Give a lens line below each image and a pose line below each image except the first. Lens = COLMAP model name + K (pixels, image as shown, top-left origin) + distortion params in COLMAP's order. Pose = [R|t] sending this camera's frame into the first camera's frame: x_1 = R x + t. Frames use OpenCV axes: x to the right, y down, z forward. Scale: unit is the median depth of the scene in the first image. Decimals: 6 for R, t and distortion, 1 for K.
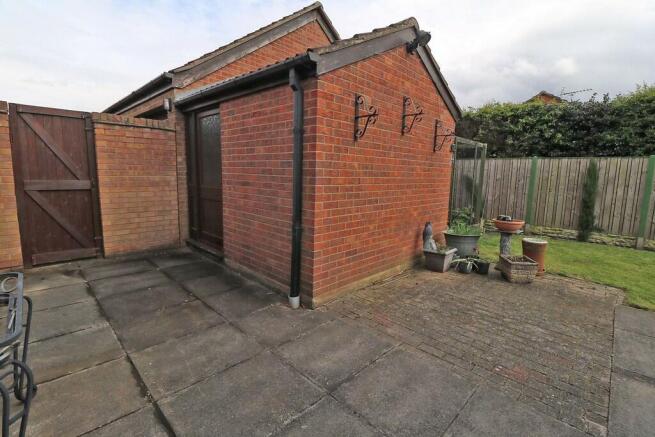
lens RADIAL K [[304.6, 0, 327.8], [0, 304.6, 214.3], [0, 0, 1]] dist [-0.022034, -0.002355]
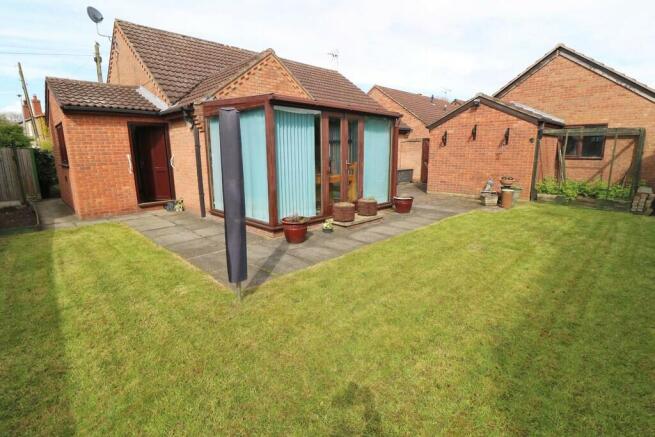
lens RADIAL K [[315.3, 0, 325.7], [0, 315.3, 214.1], [0, 0, 1]] dist [-0.002888, -0.004045]
pose [[-0.008211, 0.177796, -0.984033, 1.787890], [-0.132625, 0.975179, 0.177302, 0.021460], [0.991132, 0.131963, 0.015573, -0.104318]]
